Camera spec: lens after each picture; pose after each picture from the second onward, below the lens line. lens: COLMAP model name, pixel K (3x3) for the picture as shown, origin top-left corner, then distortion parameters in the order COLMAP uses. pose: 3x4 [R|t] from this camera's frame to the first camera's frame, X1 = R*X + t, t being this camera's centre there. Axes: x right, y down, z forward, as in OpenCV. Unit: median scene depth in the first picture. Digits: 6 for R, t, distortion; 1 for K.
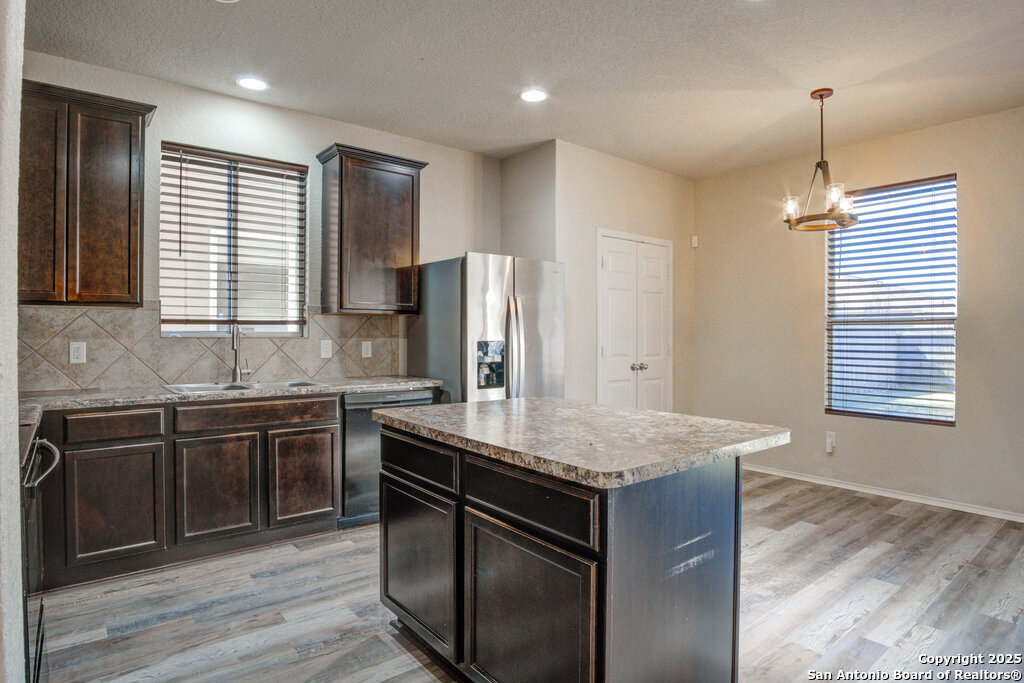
lens RADIAL K [[577.2, 0, 503.9], [0, 577.2, 336.5], [0, 0, 1]] dist [-0.052480, 0.009405]
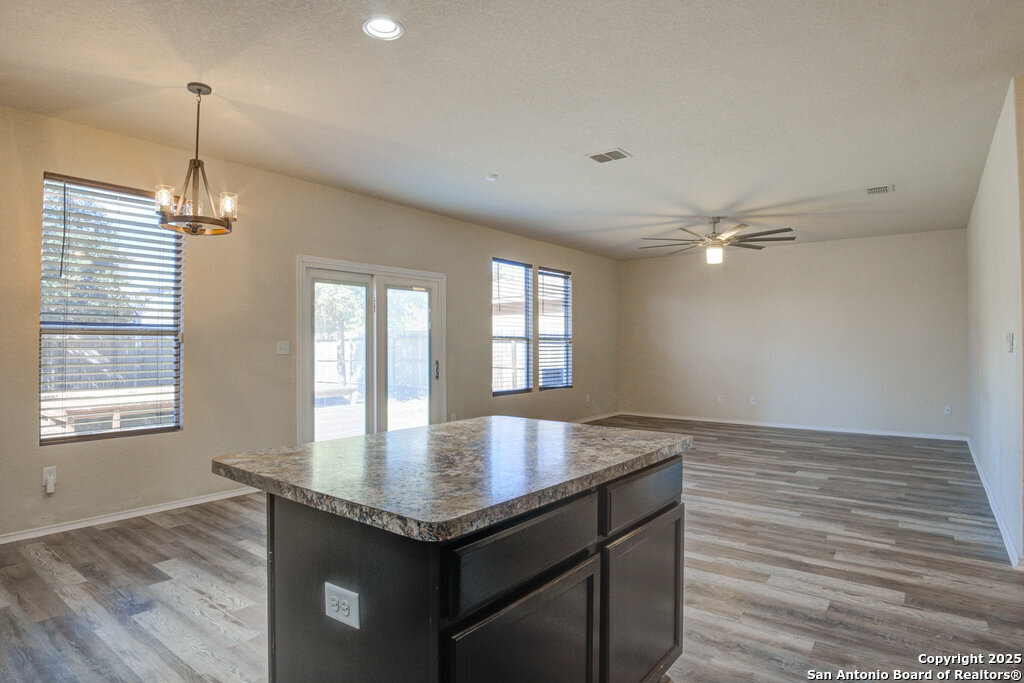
lens RADIAL K [[577.2, 0, 507.4], [0, 577.2, 343.5], [0, 0, 1]] dist [-0.052480, 0.009405]
pose [[-0.244822, -0.001150, 0.969567, -0.409301], [0.011451, 0.999926, 0.004077, -0.005439], [-0.969500, 0.012101, -0.244791, 0.647623]]
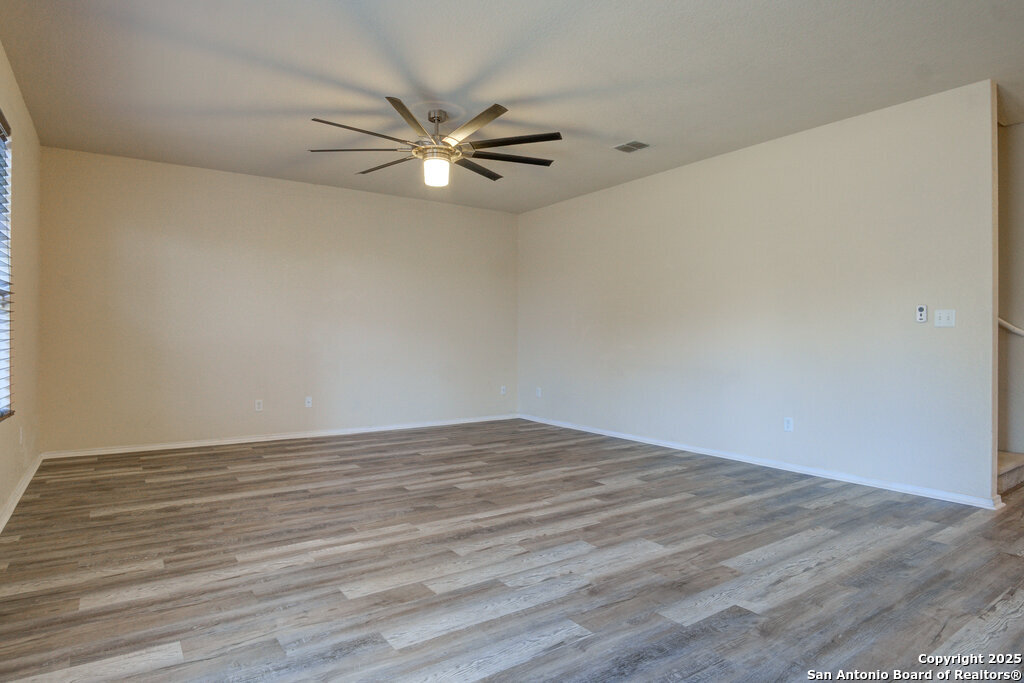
lens RADIAL K [[577.2, 0, 512.4], [0, 577.2, 337.7], [0, 0, 1]] dist [-0.052480, 0.009405]
pose [[-0.997918, -0.007270, 0.064086, 0.893122], [-0.006882, 0.999957, 0.006270, 0.050666], [-0.064128, 0.005816, -0.997925, 0.689859]]
